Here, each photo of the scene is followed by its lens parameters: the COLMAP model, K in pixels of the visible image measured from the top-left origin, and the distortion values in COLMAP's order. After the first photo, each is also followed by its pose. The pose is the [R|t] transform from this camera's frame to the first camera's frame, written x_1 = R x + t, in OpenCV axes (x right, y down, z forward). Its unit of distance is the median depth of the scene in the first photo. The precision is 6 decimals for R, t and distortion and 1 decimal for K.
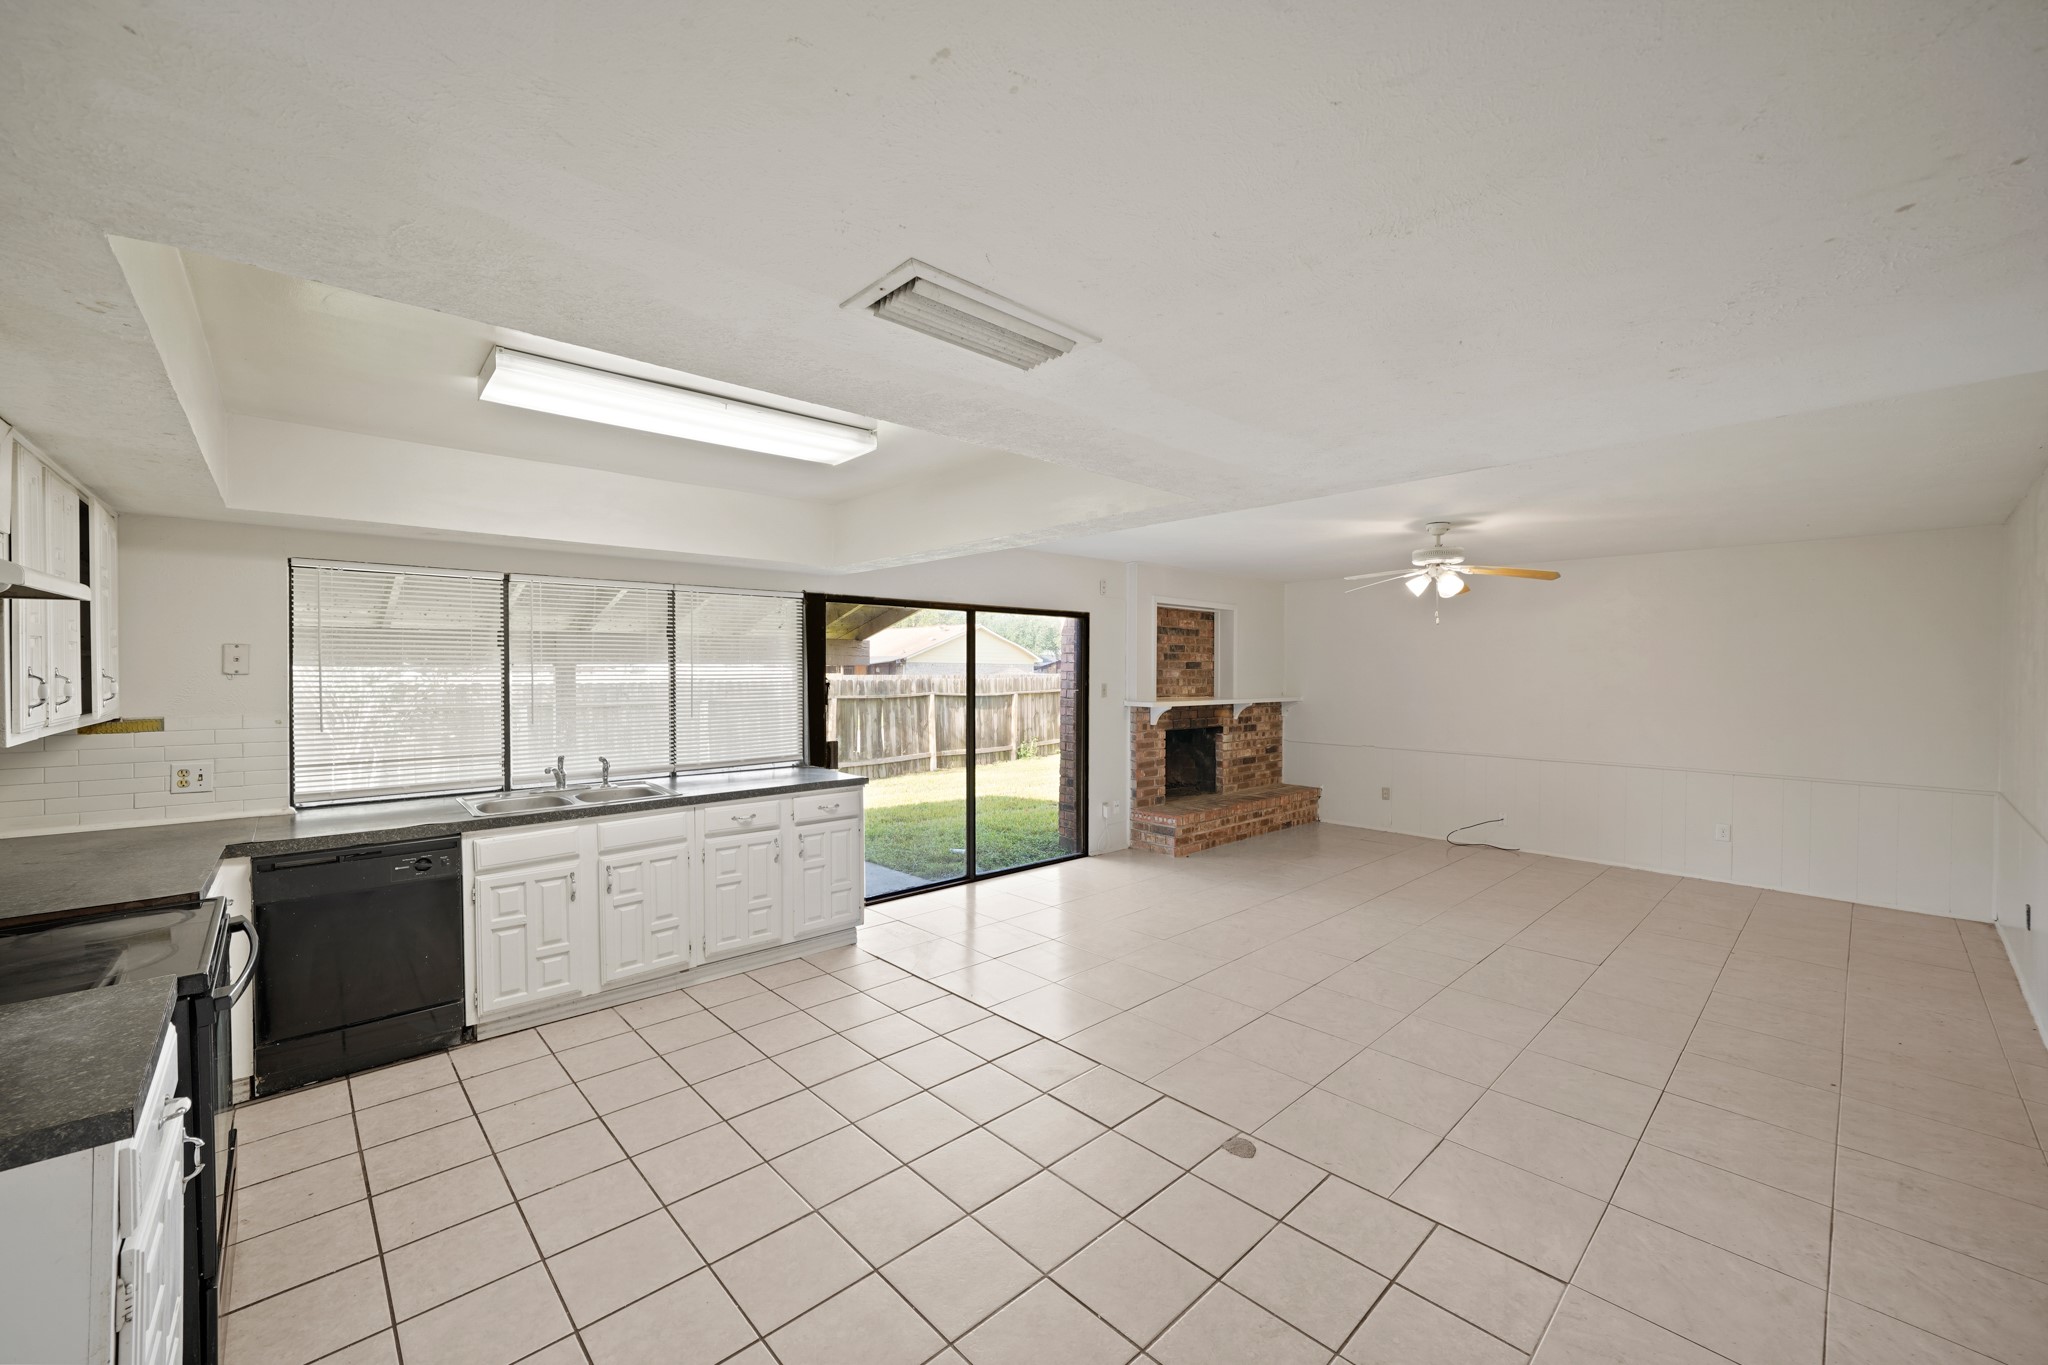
lens RADIAL K [[805.8, 0, 1024.0], [0, 805.8, 682.5], [0, 0, 1]] dist [-0.008624, 0.002177]
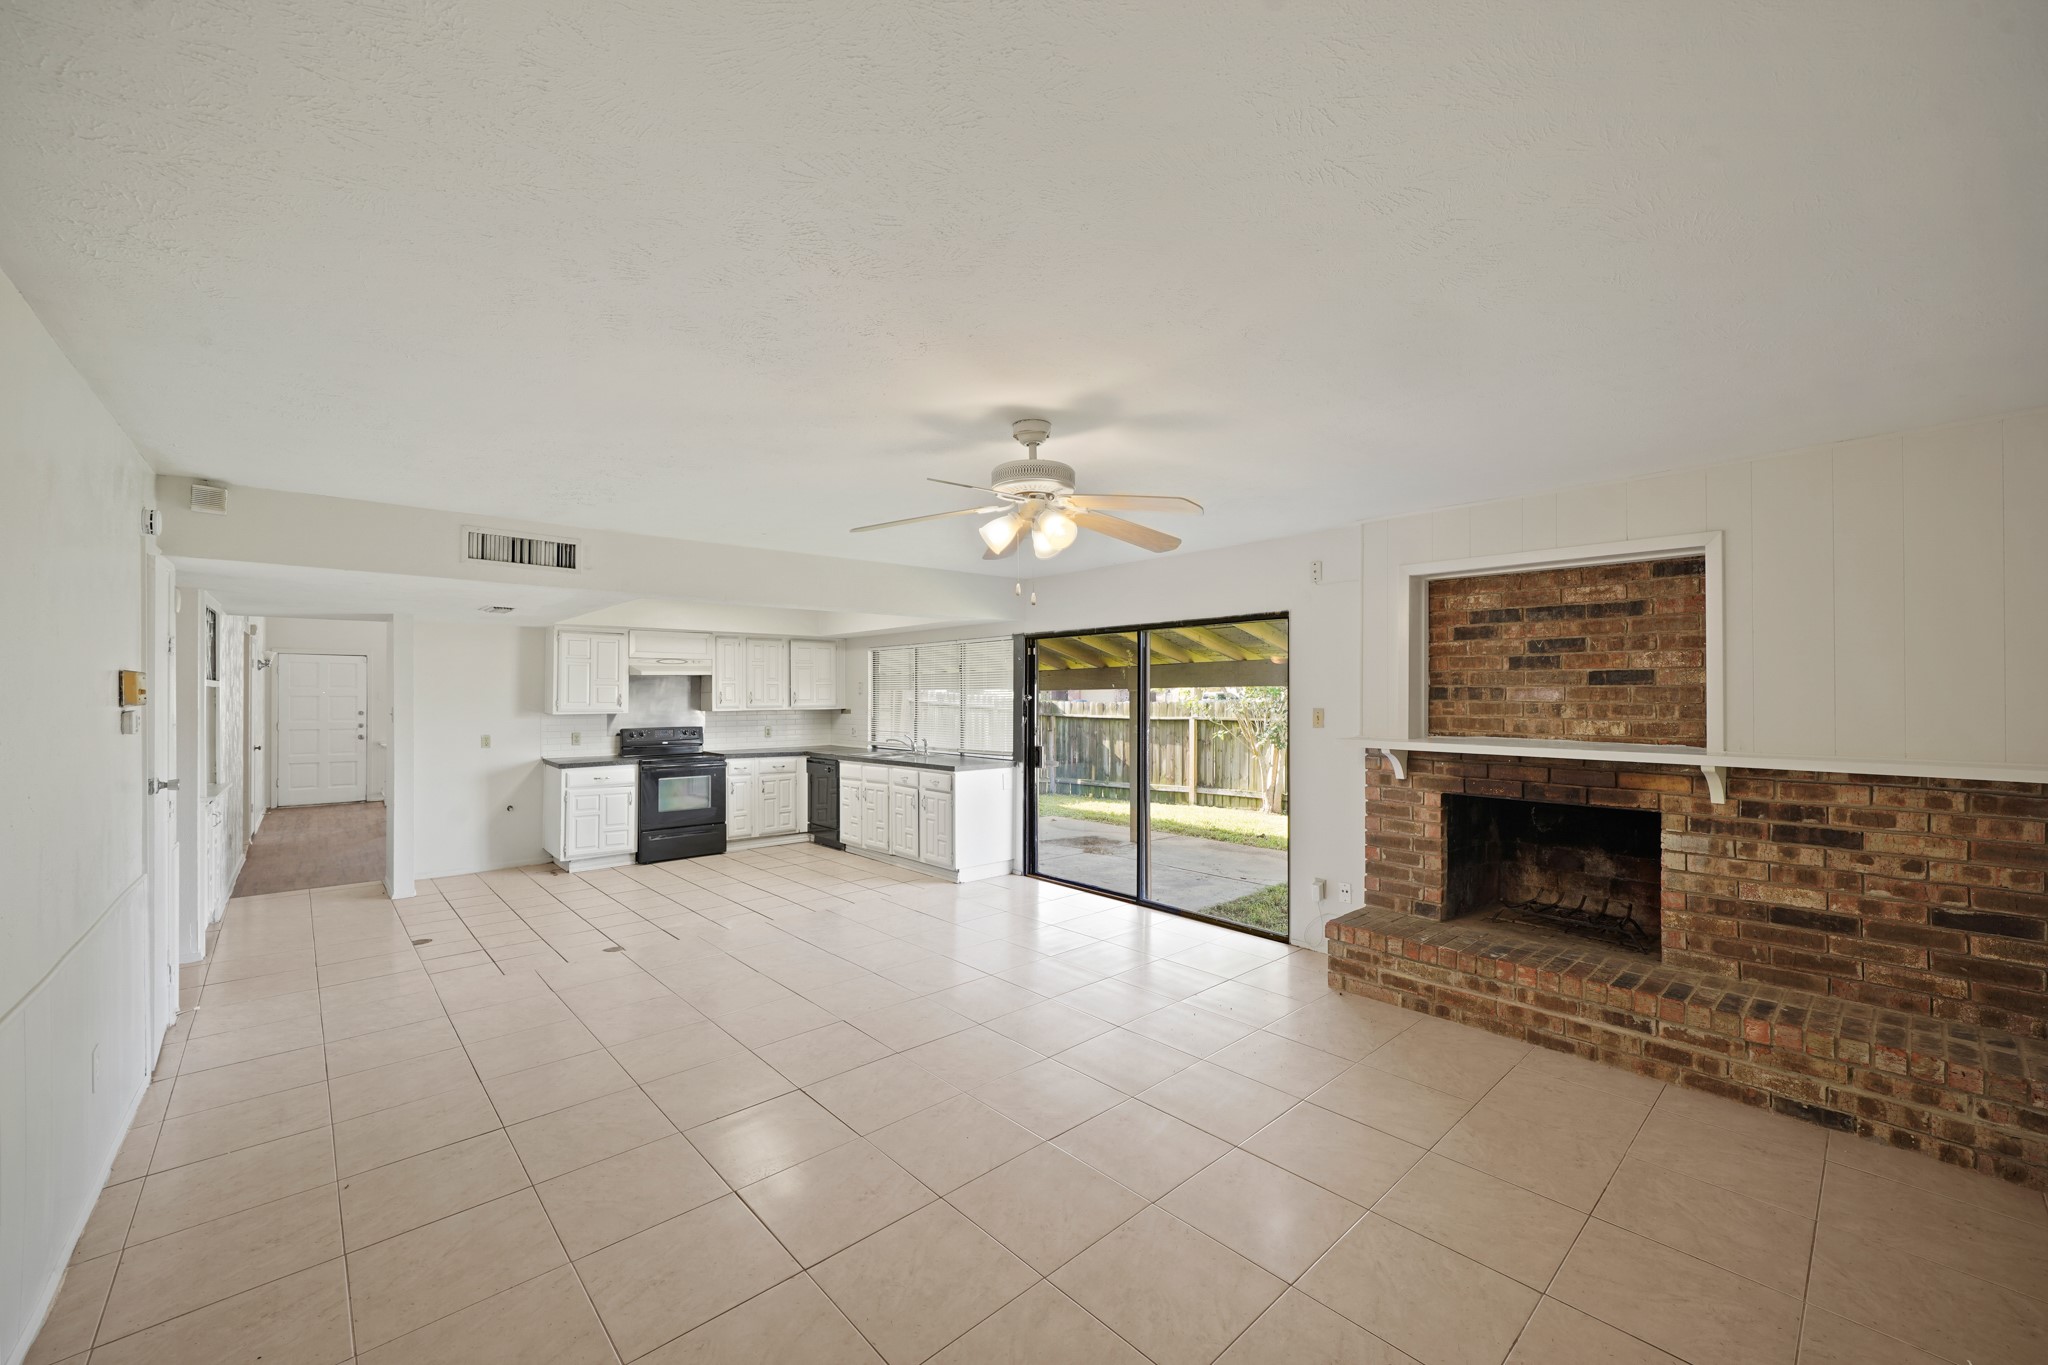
lens RADIAL K [[801.0, 0, 1009.2], [0, 801.0, 689.6], [0, 0, 1]] dist [-0.001839, -0.000047]
pose [[-0.024103, -0.005995, -0.999692, 0.749112], [-0.012346, 0.999908, -0.005698, -0.007285], [0.999633, 0.012205, -0.024175, 0.697122]]
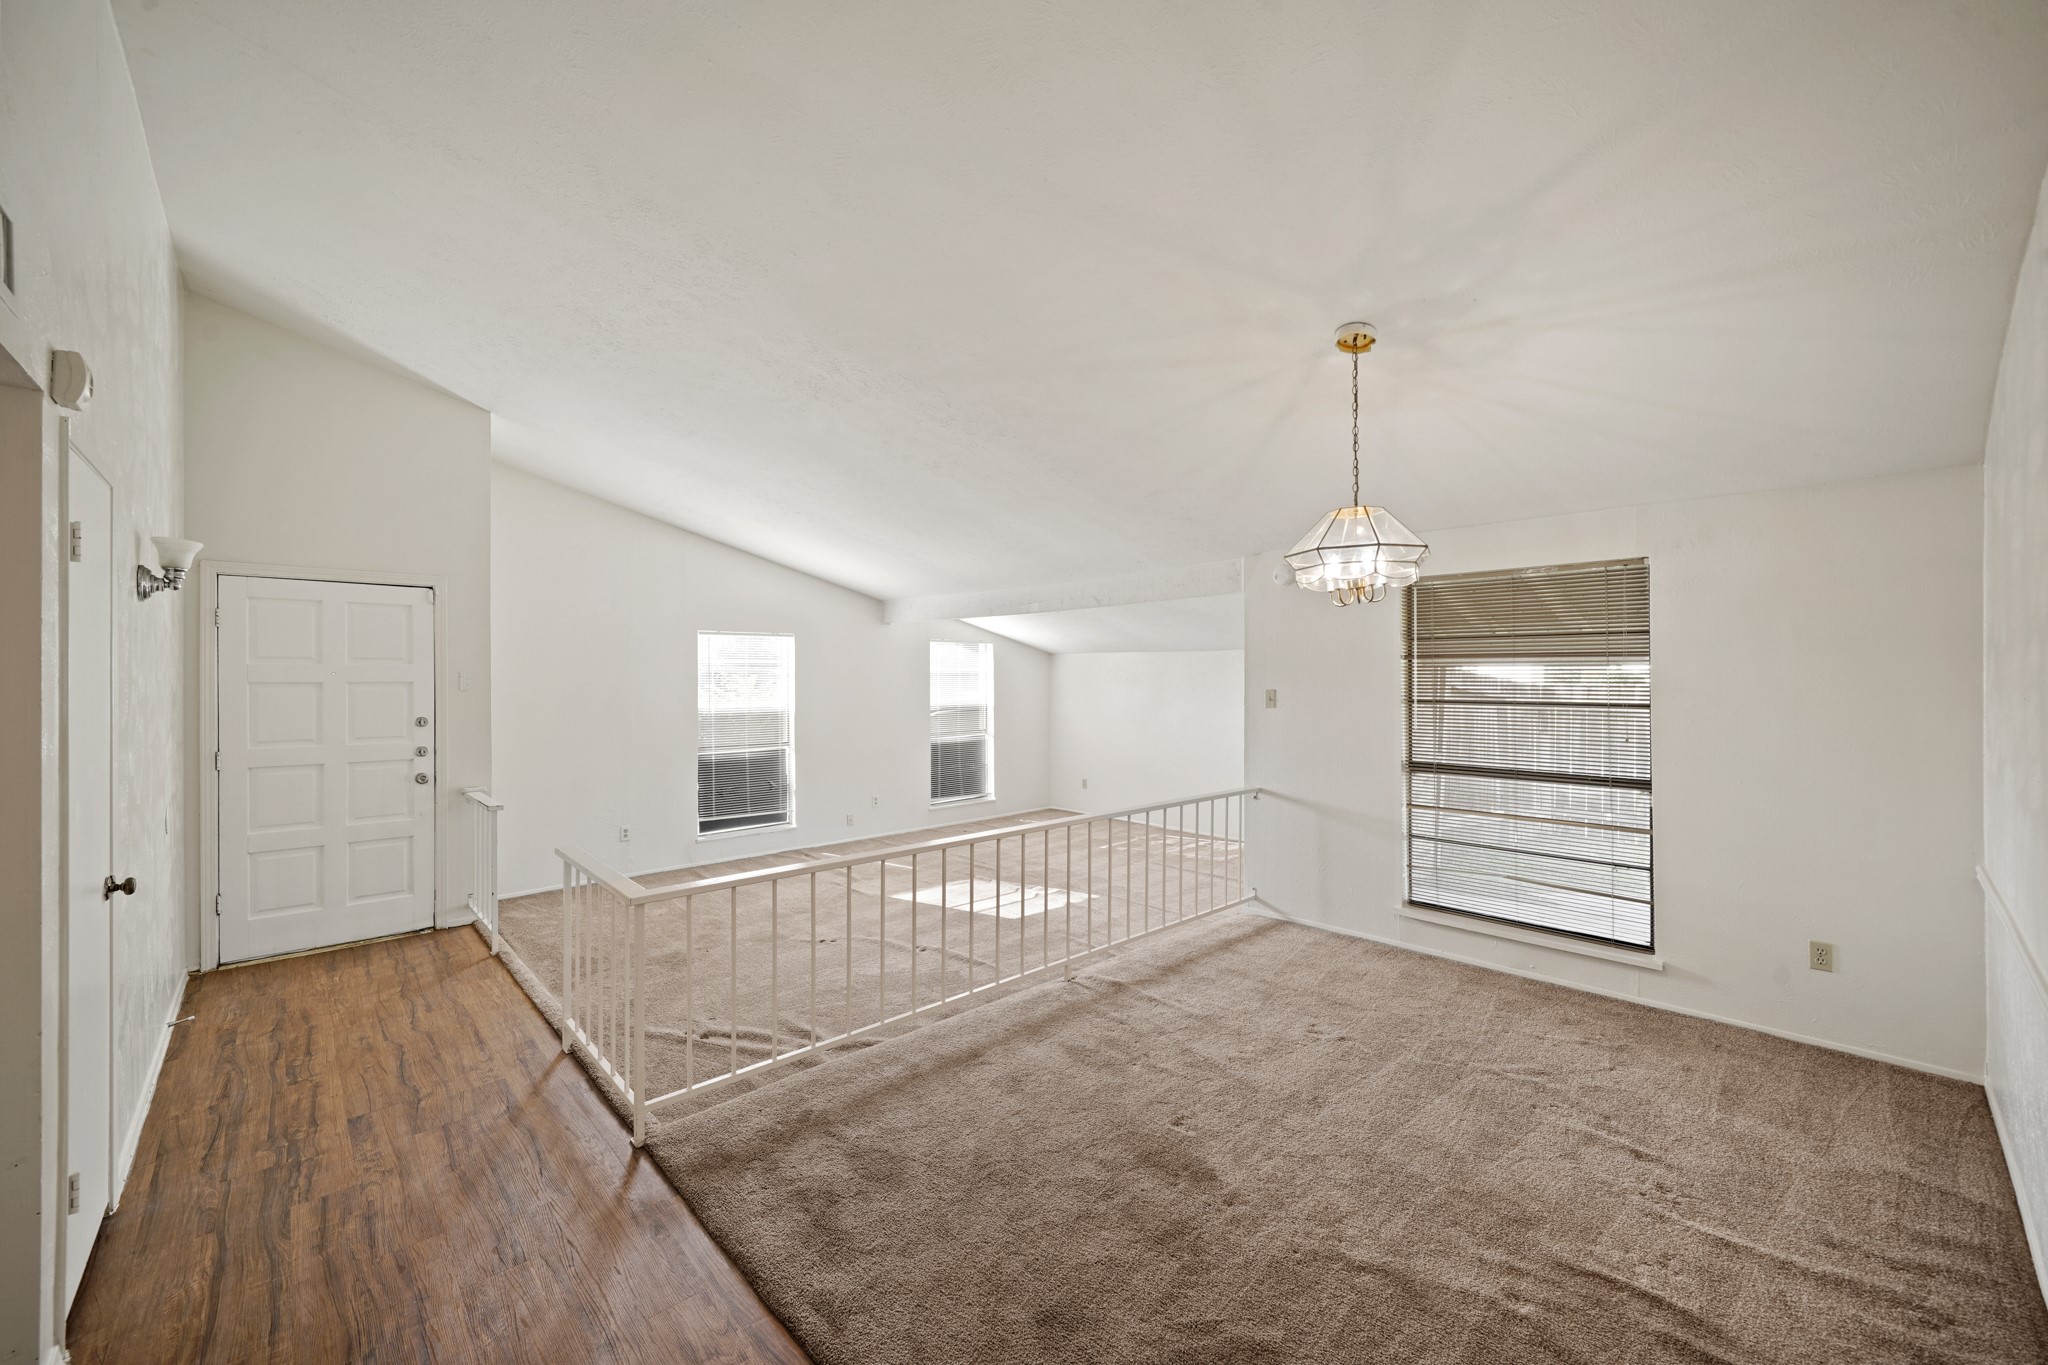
lens RADIAL K [[805.8, 0, 1024.0], [0, 805.8, 682.5], [0, 0, 1]] dist [-0.008624, 0.002177]
pose [[0.011482, 0.005817, -0.999917, -0.115050], [-0.013915, 0.999887, 0.005657, 0.001789], [0.999837, 0.013849, 0.011562, -0.117314]]
